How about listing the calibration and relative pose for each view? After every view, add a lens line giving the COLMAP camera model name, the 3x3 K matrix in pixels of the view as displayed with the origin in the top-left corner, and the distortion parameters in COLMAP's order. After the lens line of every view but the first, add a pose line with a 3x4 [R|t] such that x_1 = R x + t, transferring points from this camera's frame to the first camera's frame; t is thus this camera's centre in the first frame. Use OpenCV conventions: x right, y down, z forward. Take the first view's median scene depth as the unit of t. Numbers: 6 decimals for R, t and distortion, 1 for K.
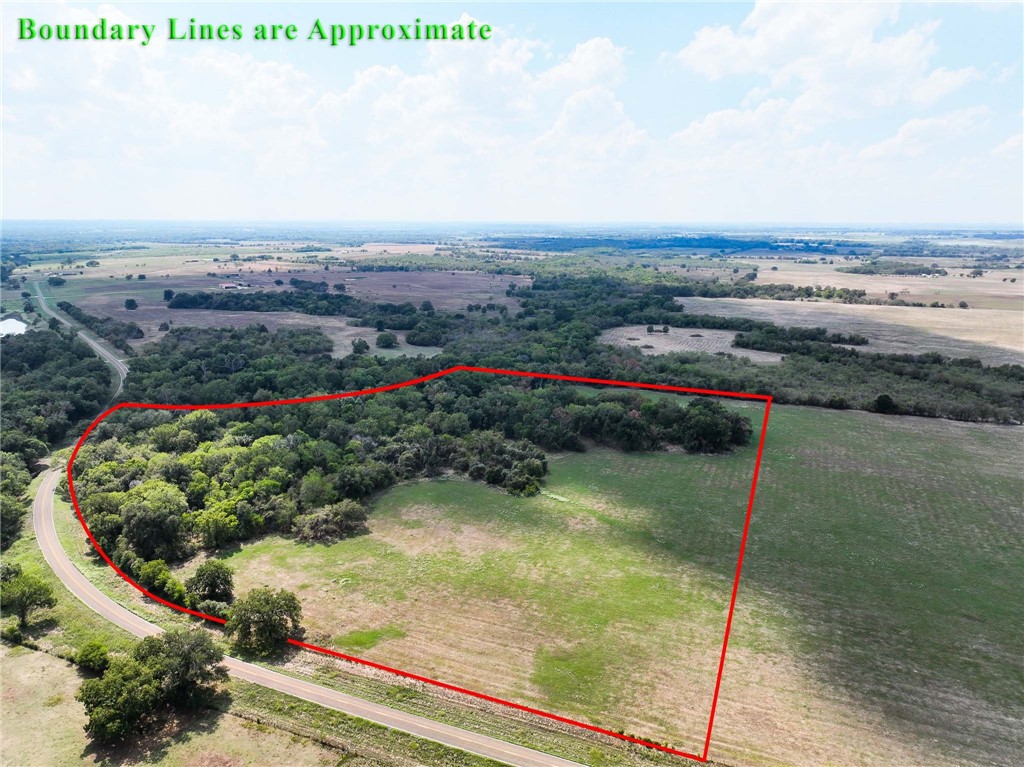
lens RADIAL K [[726.4, 0, 508.7], [0, 726.4, 388.0], [0, 0, 1]] dist [-0.005308, 0.024953]
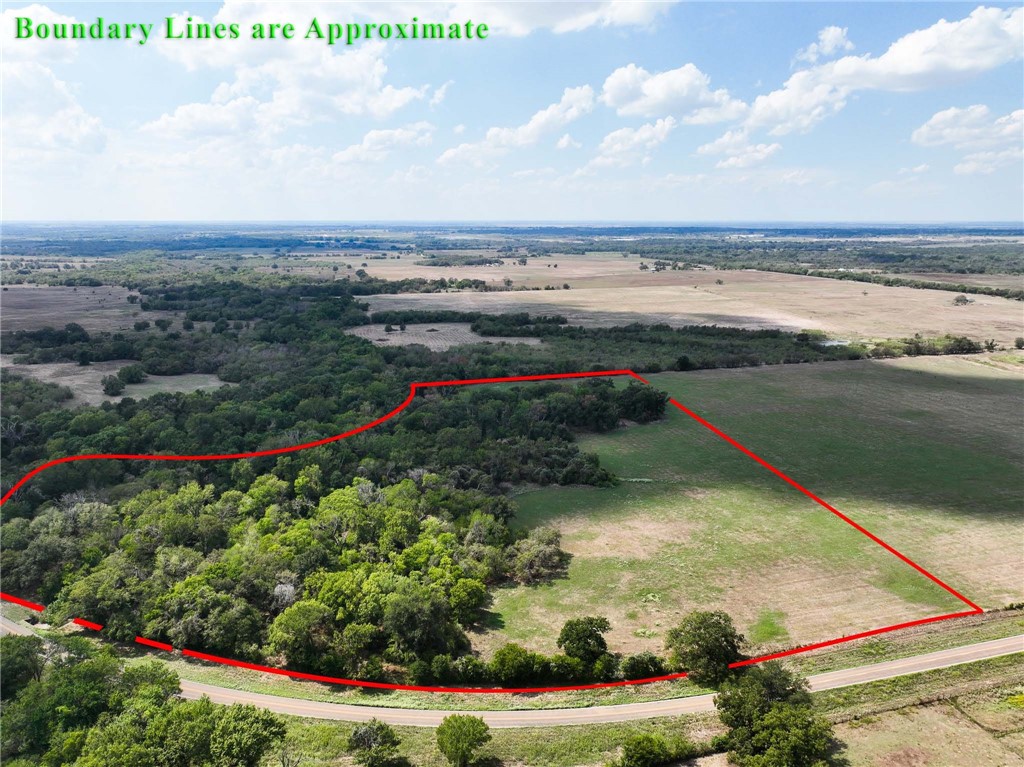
lens RADIAL K [[726.4, 0, 508.7], [0, 726.4, 388.0], [0, 0, 1]] dist [-0.005308, 0.024953]
pose [[0.775242, -0.148843, 0.613877, -0.165577], [0.147735, 0.987612, 0.052892, -0.015686], [-0.614145, 0.049687, 0.787628, 0.061766]]
